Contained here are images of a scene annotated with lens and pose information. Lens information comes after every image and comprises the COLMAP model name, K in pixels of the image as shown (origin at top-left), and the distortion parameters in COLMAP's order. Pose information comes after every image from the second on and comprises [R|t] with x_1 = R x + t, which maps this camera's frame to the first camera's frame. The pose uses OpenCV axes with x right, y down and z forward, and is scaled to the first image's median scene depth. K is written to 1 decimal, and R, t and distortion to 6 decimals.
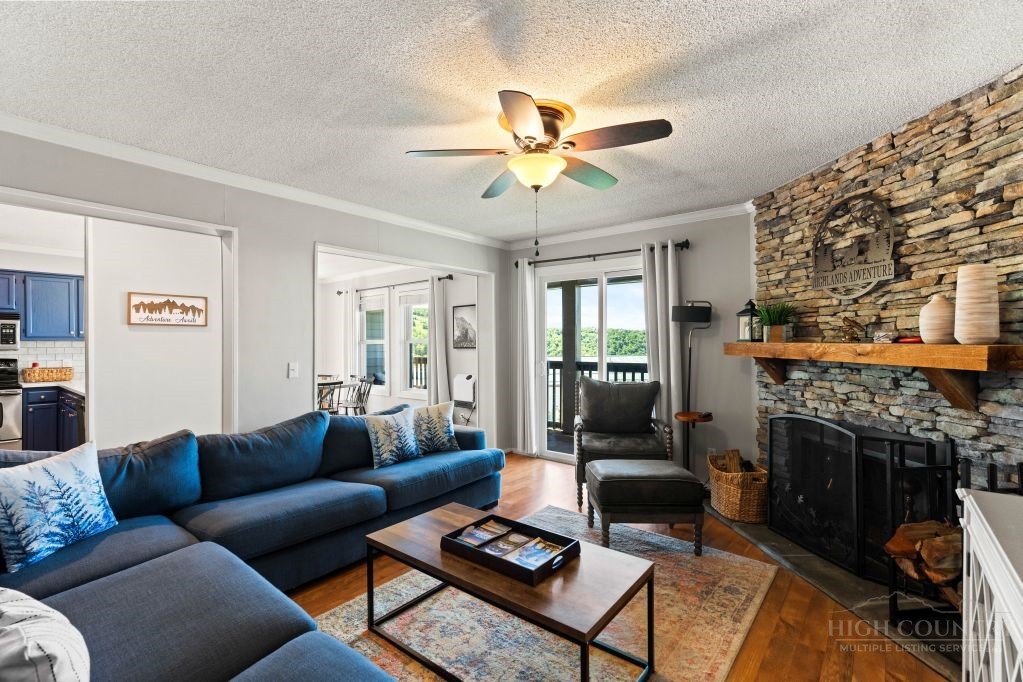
lens RADIAL K [[462.8, 0, 509.4], [0, 462.8, 341.3], [0, 0, 1]] dist [-0.004725, 0.002108]
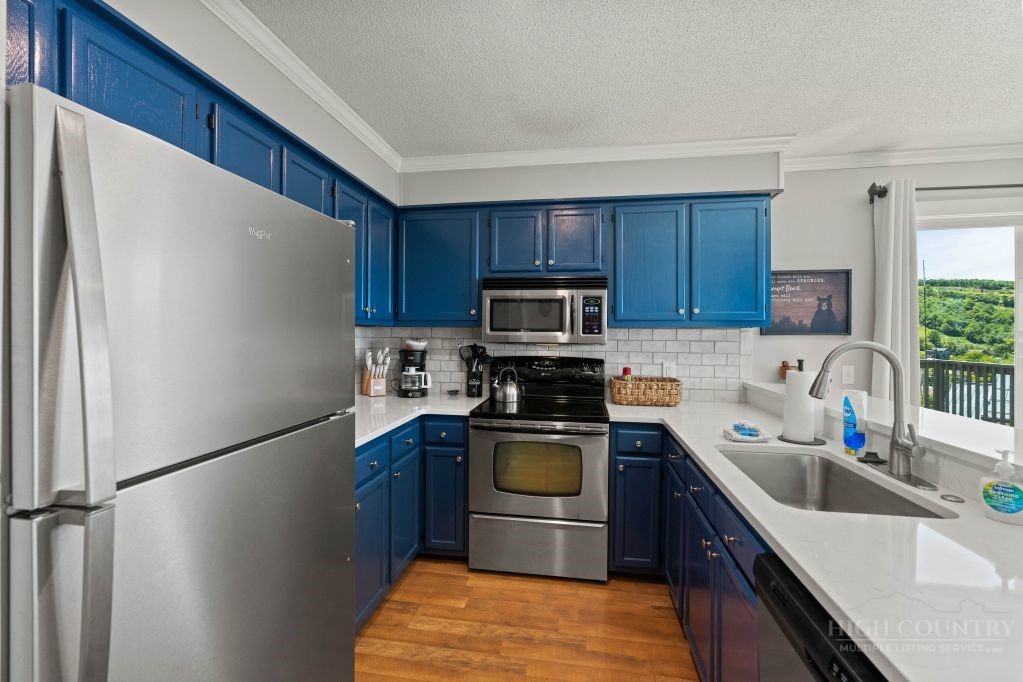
lens RADIAL K [[462.8, 0, 507.9], [0, 462.8, 333.6], [0, 0, 1]] dist [-0.004725, 0.002108]
pose [[0.508348, 0.010436, -0.861088, -0.659788], [-0.004772, 0.999945, 0.009302, 0.001309], [0.861138, -0.000620, 0.508370, 0.631041]]
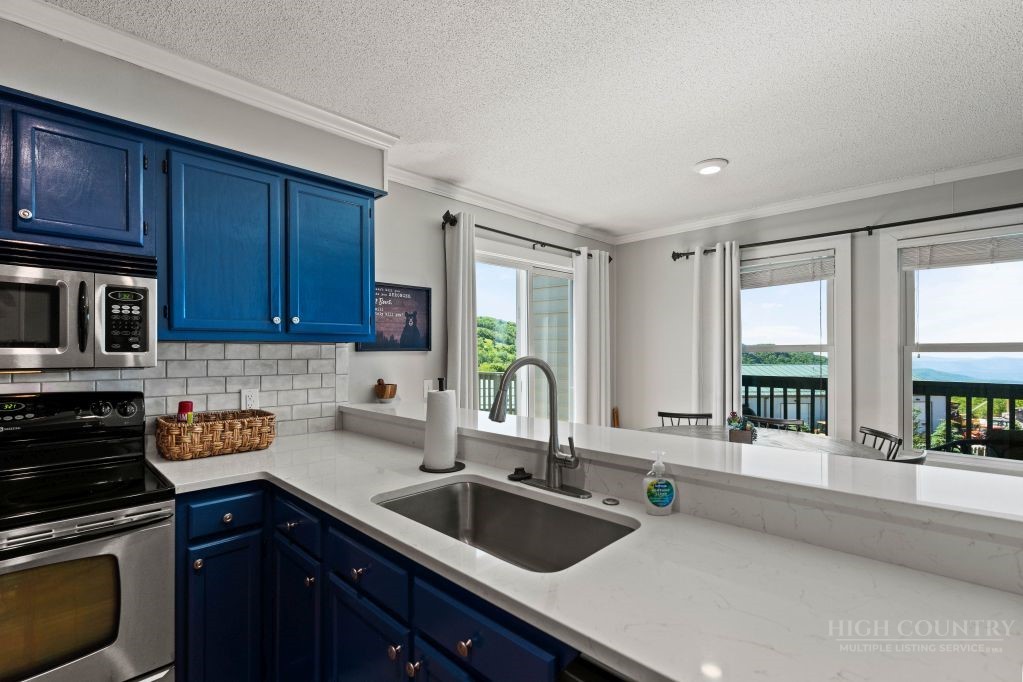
lens RADIAL K [[462.8, 0, 505.8], [0, 462.8, 352.6], [0, 0, 1]] dist [-0.004725, 0.002108]
pose [[0.997006, 0.005961, -0.077098, -0.790294], [-0.005335, 0.999951, 0.008320, 0.003302], [0.077144, -0.007884, 0.996989, 0.692876]]
